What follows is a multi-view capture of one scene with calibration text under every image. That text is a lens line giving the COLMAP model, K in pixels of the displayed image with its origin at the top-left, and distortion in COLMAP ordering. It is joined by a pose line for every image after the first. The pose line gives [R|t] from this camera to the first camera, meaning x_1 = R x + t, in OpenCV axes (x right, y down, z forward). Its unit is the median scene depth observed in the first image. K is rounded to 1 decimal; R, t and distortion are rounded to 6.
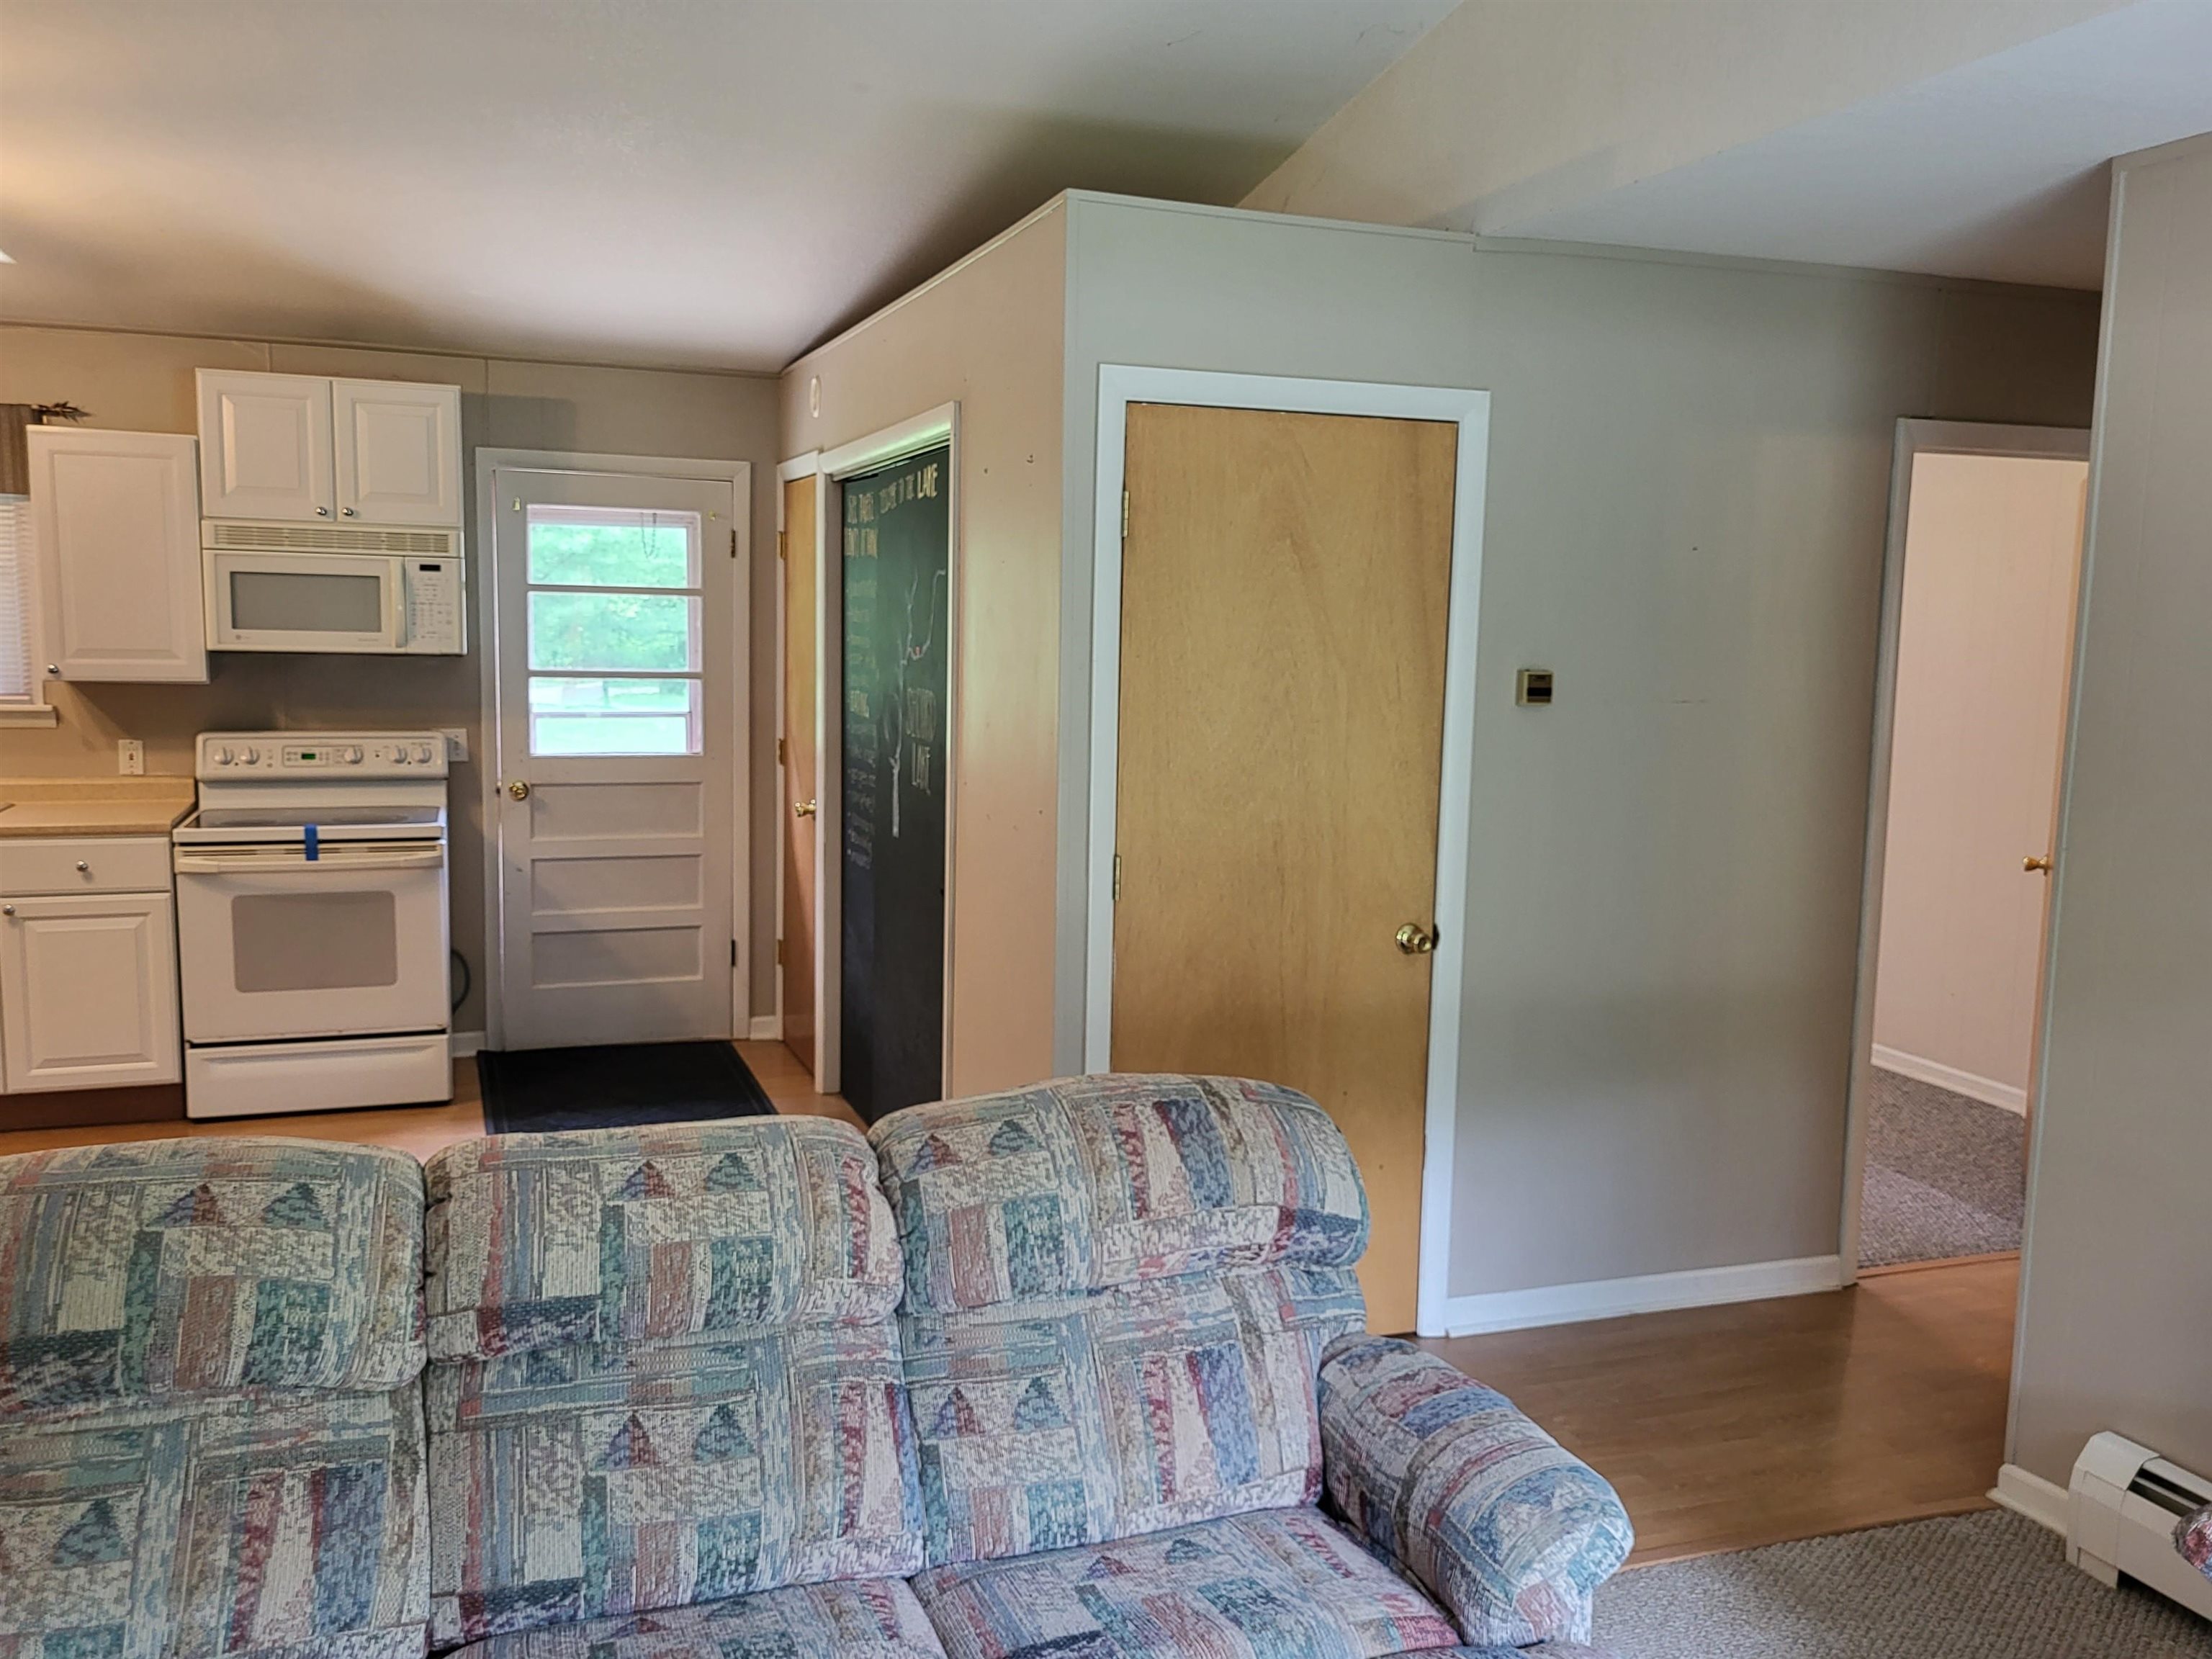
lens RADIAL K [[1680.3, 0, 1089.5], [0, 1680.3, 838.3], [0, 0, 1]] dist [0.004793, -0.000725]
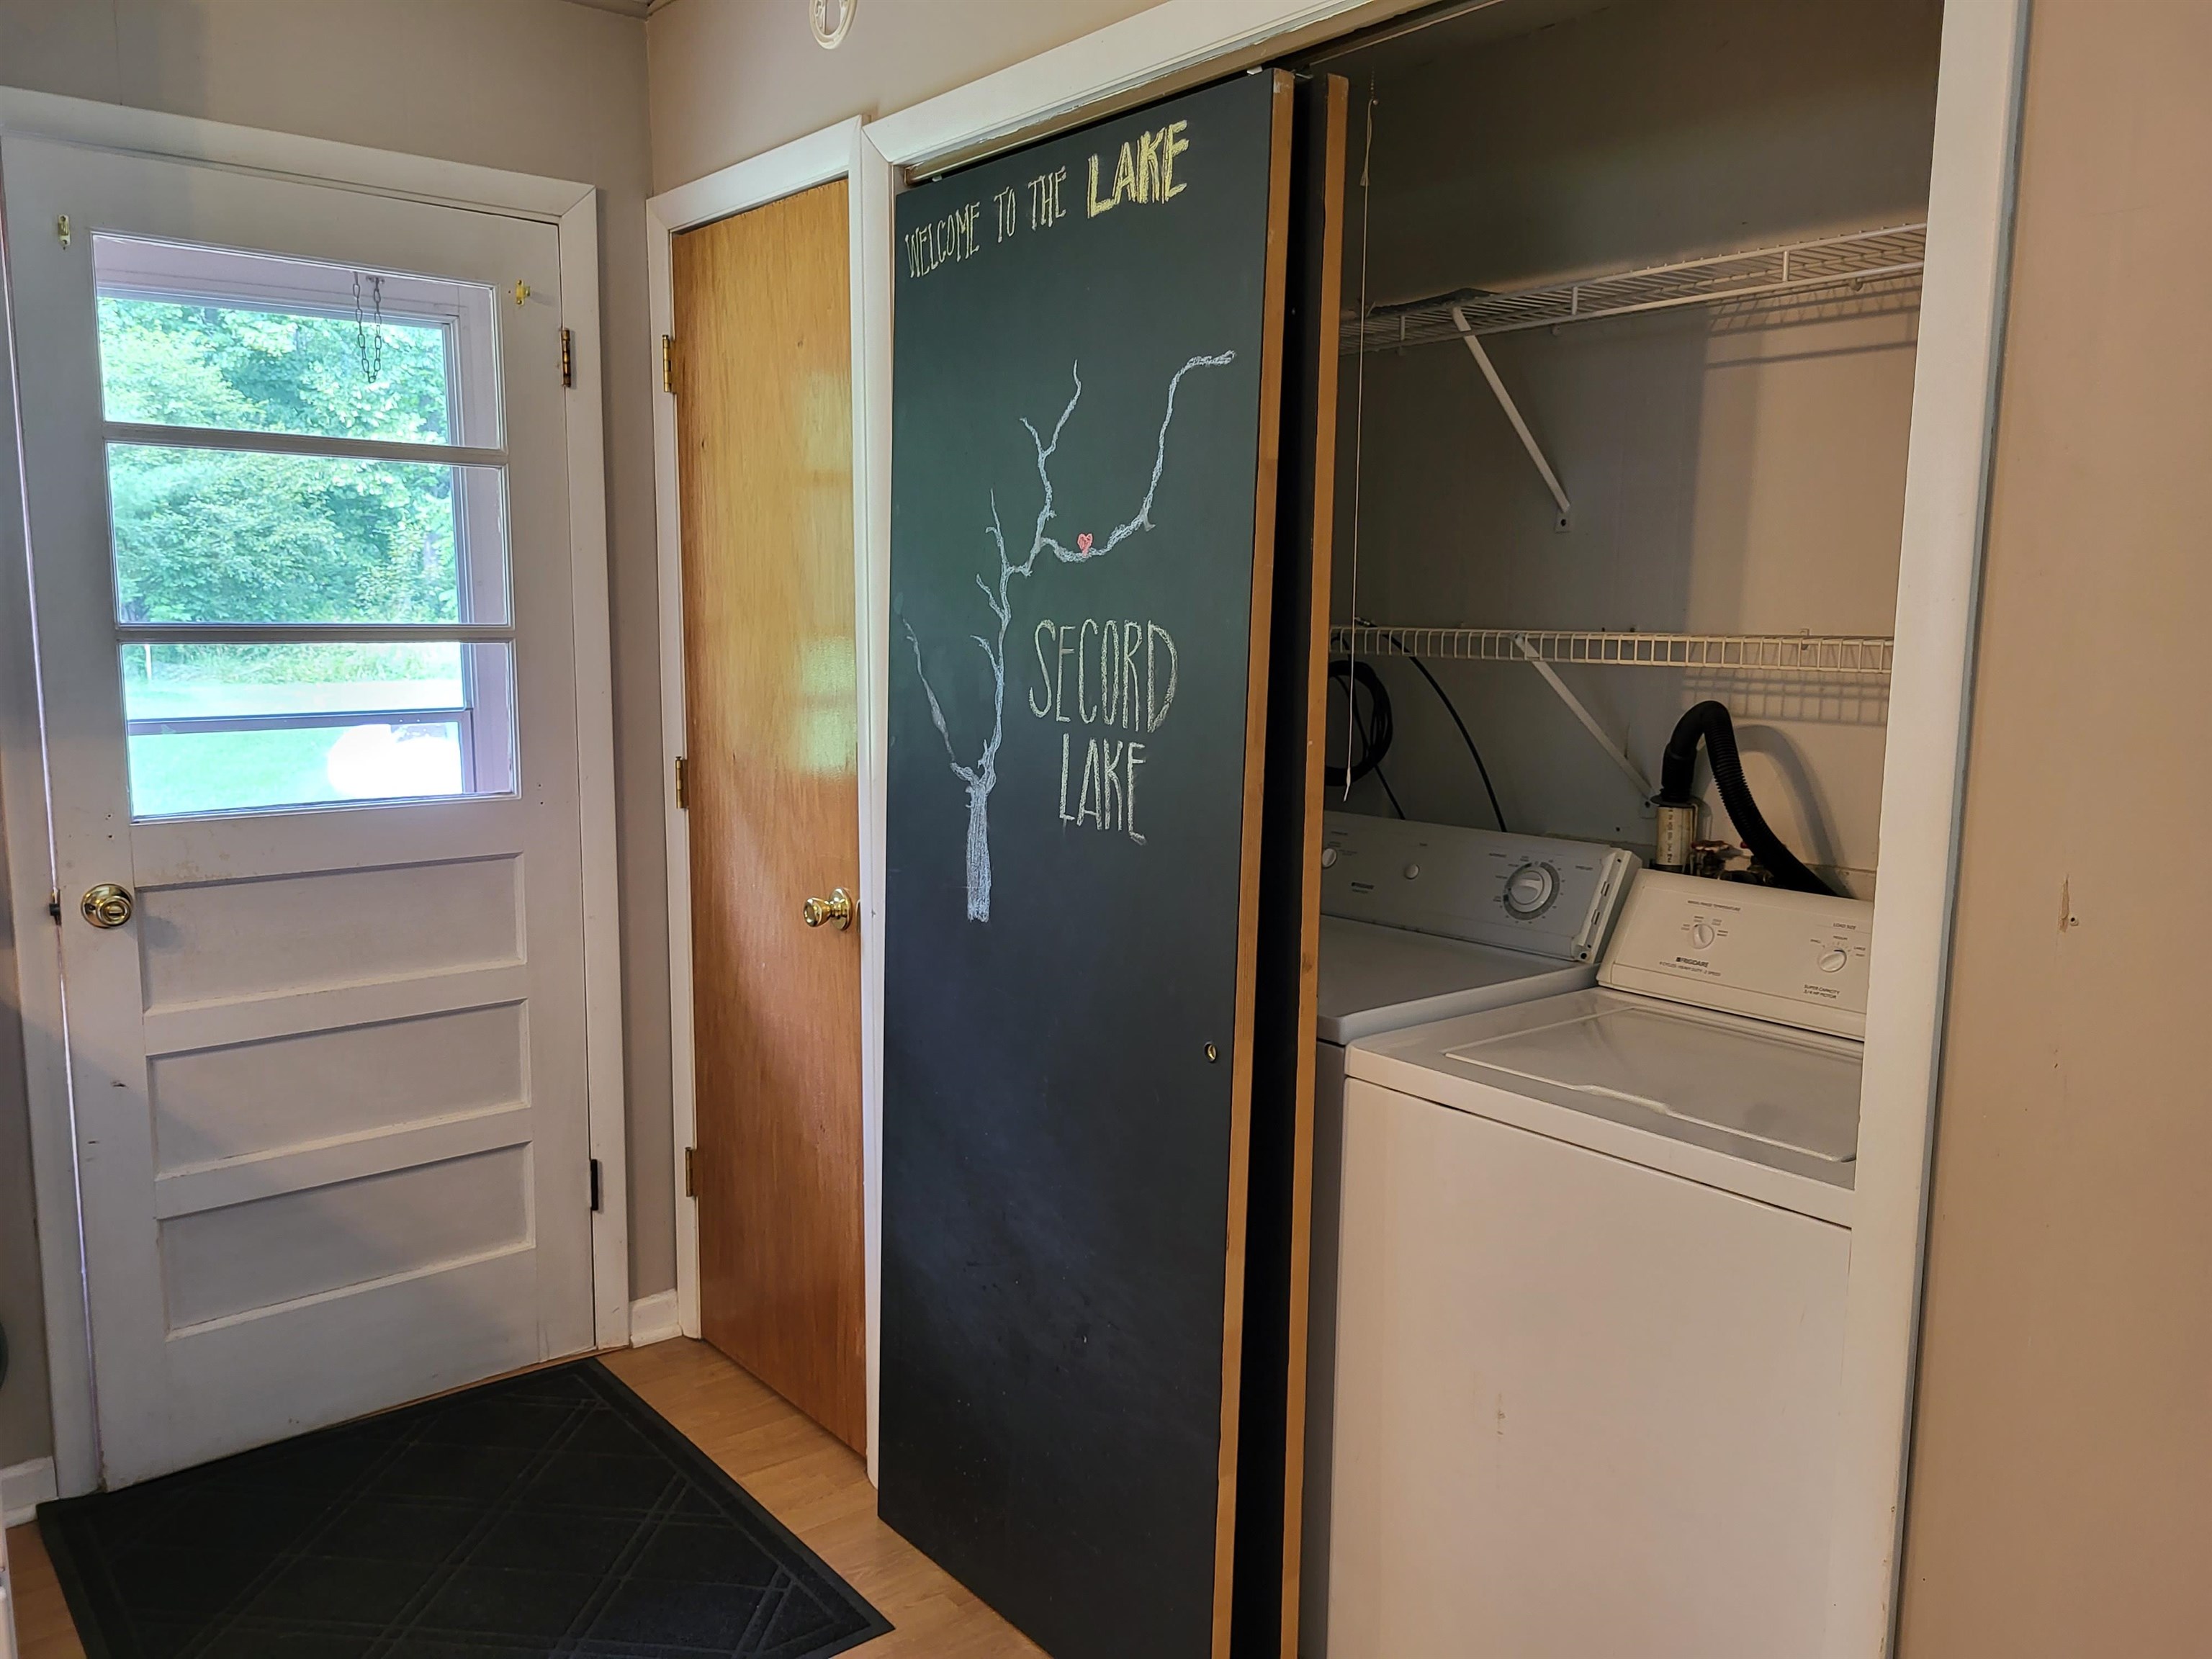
lens RADIAL K [[1680.3, 0, 1124.3], [0, 1680.3, 814.8], [0, 0, 1]] dist [0.004793, -0.000725]
pose [[0.950911, -0.059498, 0.303690, -0.213998], [0.054529, 0.998204, 0.024825, -0.047011], [-0.304622, -0.007046, 0.952447, 0.490284]]
